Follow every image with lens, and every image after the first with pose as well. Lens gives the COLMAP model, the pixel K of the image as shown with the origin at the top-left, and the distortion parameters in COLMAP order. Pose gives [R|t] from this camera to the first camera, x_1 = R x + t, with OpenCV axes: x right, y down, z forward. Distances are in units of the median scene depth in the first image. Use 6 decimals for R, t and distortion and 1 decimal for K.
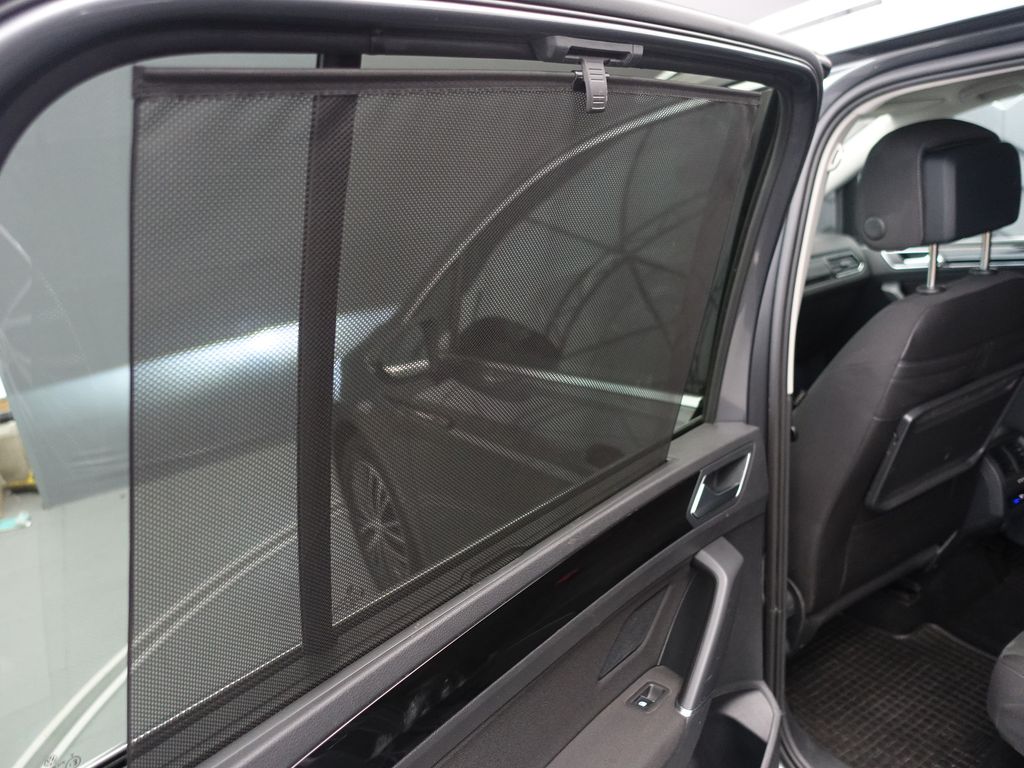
lens RADIAL K [[792.3, 0, 512.0], [0, 792.3, 384.0], [0, 0, 1]] dist [0.003720, -0.008894]
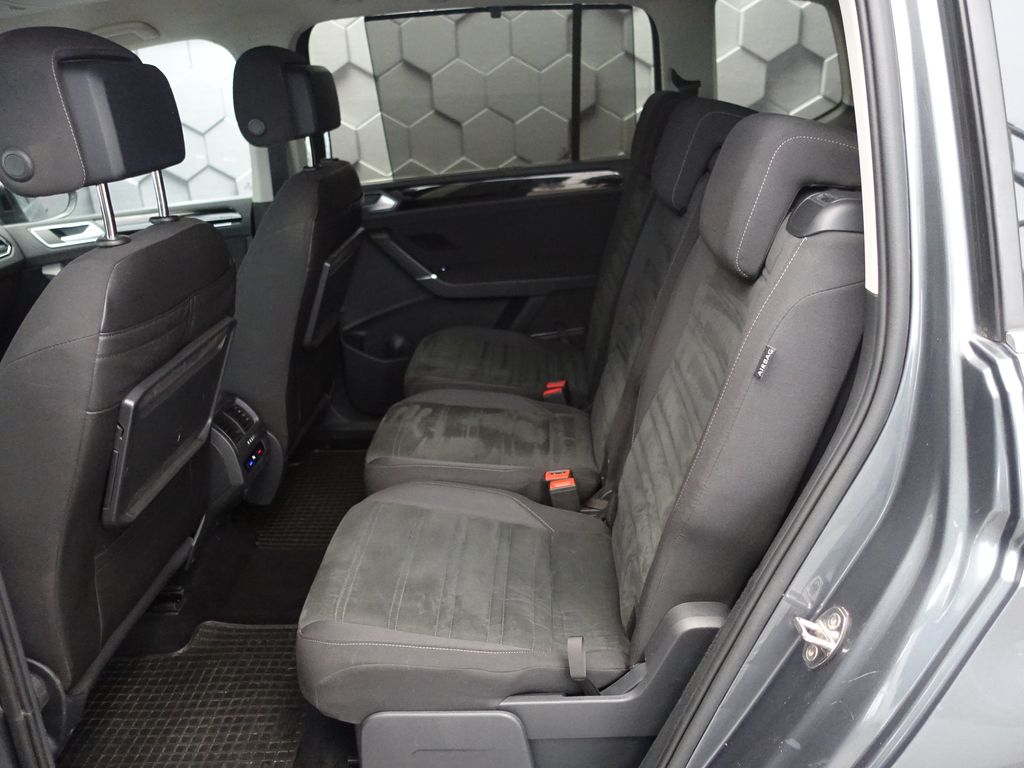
lens RADIAL K [[792.3, 0, 512.0], [0, 792.3, 384.0], [0, 0, 1]] dist [0.003720, -0.008894]
pose [[0.556838, -0.215929, 0.802064, 0.070422], [0.213409, 0.970396, 0.113086, 0.014724], [-0.802738, 0.108197, 0.586435, 0.196993]]
